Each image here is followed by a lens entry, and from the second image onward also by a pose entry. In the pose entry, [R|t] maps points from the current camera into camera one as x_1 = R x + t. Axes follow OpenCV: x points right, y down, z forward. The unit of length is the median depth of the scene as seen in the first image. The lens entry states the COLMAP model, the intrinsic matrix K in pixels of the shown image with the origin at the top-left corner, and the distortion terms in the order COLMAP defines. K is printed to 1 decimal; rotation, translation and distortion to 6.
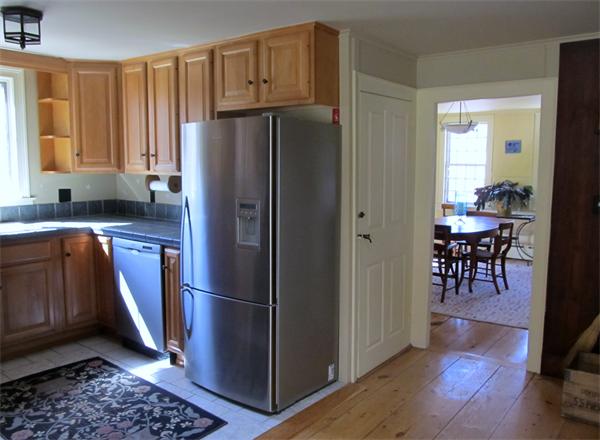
lens RADIAL K [[507.3, 0, 301.3], [0, 507.3, 217.7], [0, 0, 1]] dist [-0.056712, 0.012655]
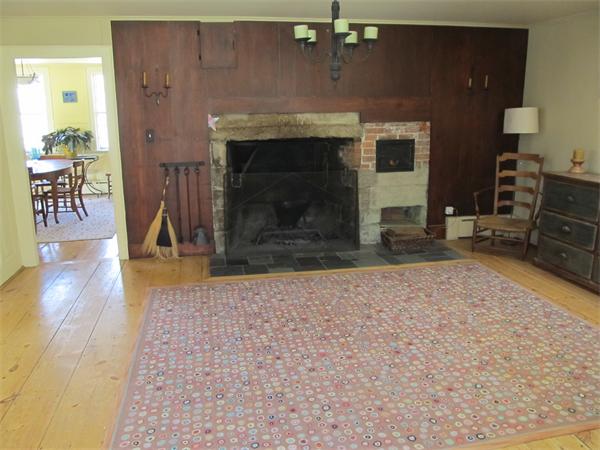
lens RADIAL K [[493.4, 0, 303.9], [0, 493.4, 219.8], [0, 0, 1]] dist [-0.058329, 0.019870]
pose [[0.651683, -0.171923, 0.738750, -0.168595], [0.092245, 0.984708, 0.147790, 0.035308], [-0.752862, -0.028166, 0.657576, -0.234792]]
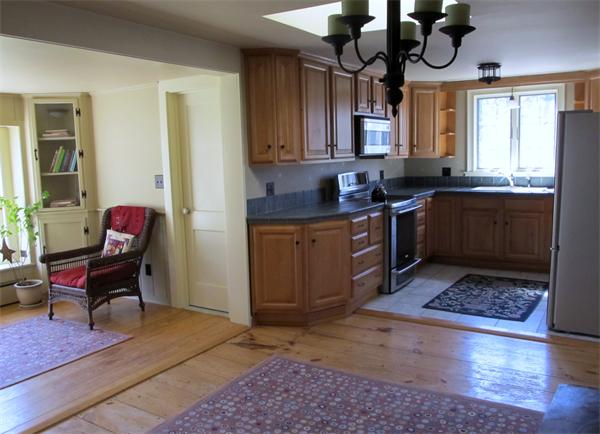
lens RADIAL K [[511.0, 0, 301.4], [0, 511.0, 217.3], [0, 0, 1]] dist [-0.054188, 0.008617]
pose [[0.112775, 0.116843, -0.986727, 0.803971], [-0.081989, 0.990770, 0.107951, -0.005272], [0.990232, 0.068726, 0.121314, 0.090130]]
